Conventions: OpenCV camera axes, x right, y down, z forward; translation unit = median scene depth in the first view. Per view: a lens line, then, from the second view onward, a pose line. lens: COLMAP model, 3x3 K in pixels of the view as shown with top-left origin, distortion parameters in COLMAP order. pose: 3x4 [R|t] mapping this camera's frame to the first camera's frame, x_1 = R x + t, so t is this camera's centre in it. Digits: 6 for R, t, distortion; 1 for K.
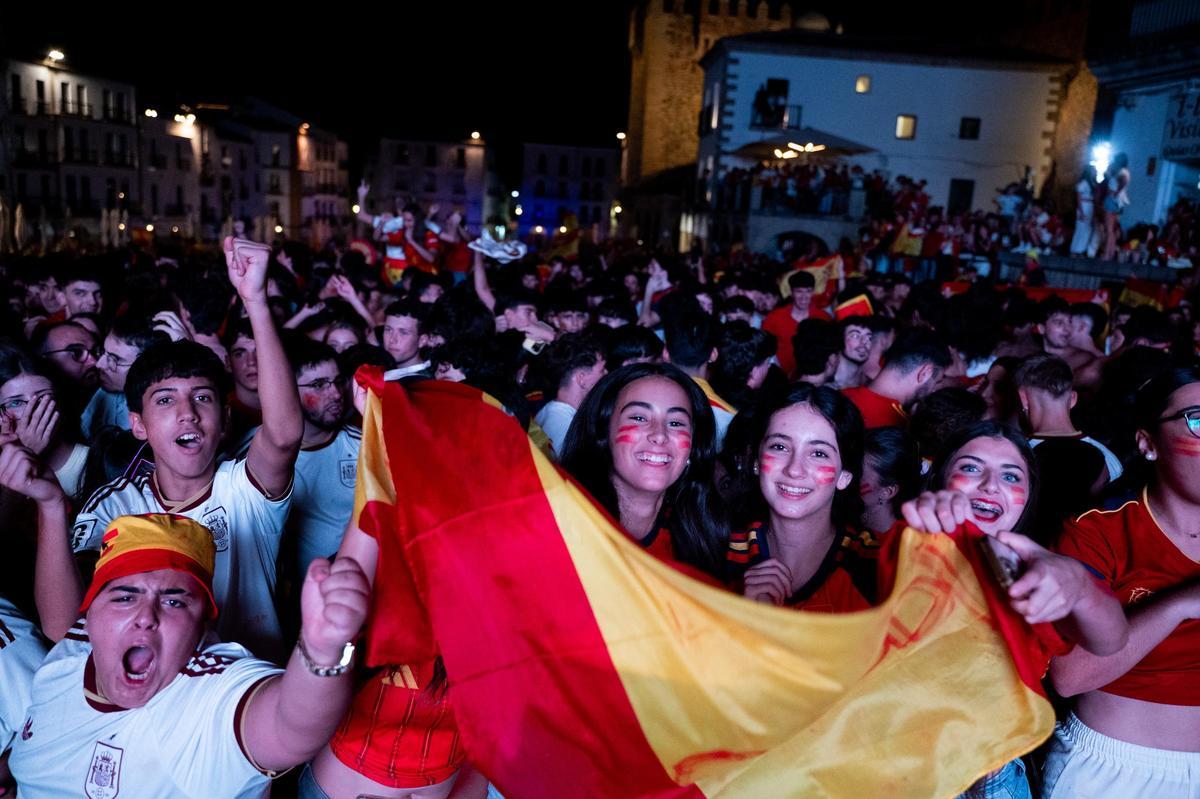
lens RADIAL K [[955.2, 0, 604.3], [0, 955.2, 403.6], [0, 0, 1]] dist [0.002759, -0.010012]
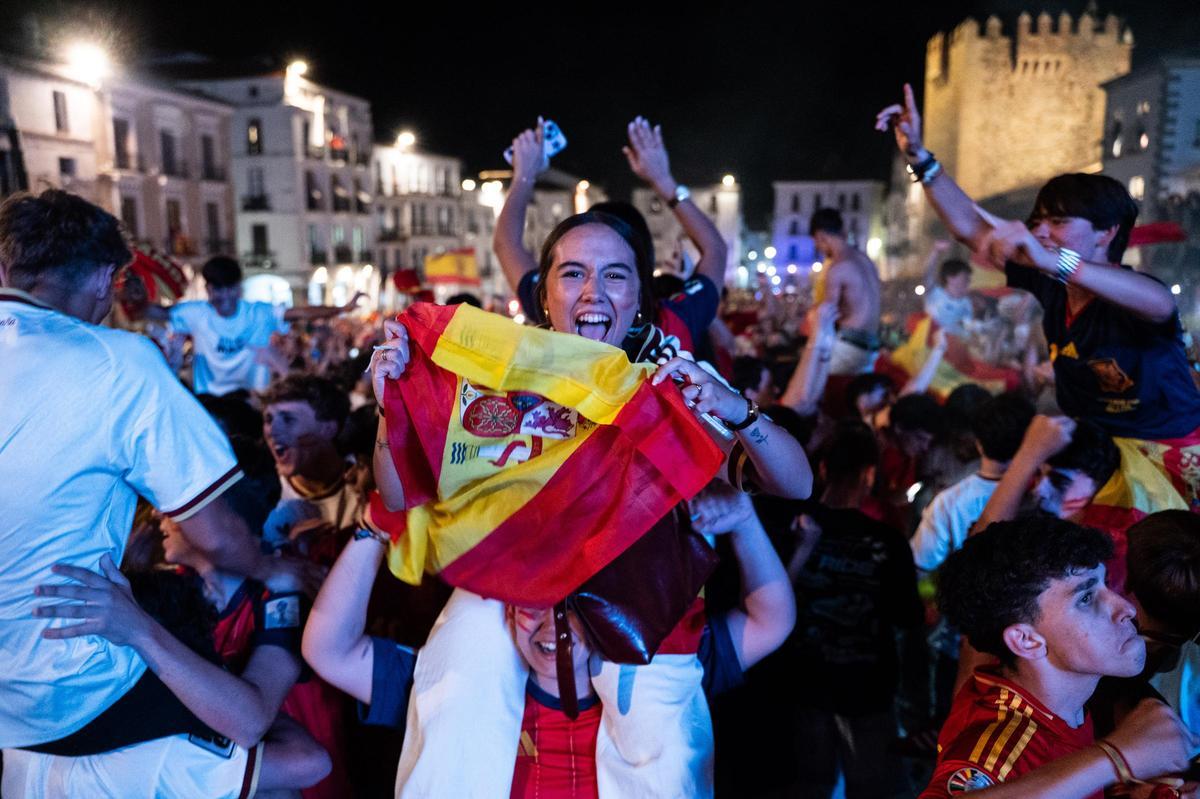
lens RADIAL K [[965.5, 0, 608.1], [0, 965.5, 410.1], [0, 0, 1]] dist [0.000878, -0.003423]
pose [[0.980001, -0.037960, -0.195337, -0.117637], [0.030427, 0.998678, -0.041420, -0.001076], [0.196652, 0.034648, 0.979861, -0.025406]]
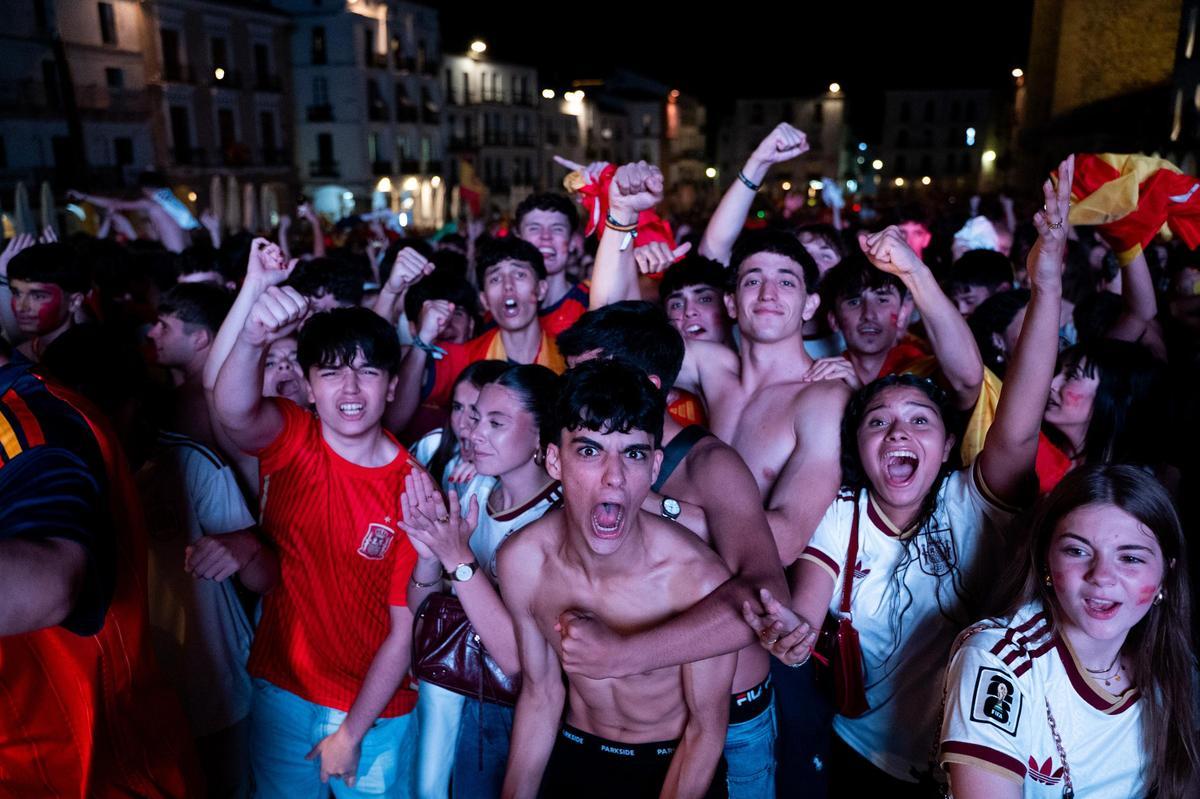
lens RADIAL K [[965.5, 0, 608.1], [0, 965.5, 410.1], [0, 0, 1]] dist [0.000878, -0.003423]
pose [[0.947847, 0.014479, -0.318395, -0.061749], [-0.000267, 0.999003, 0.044634, 0.001269], [0.318724, -0.042222, 0.946907, -0.015998]]
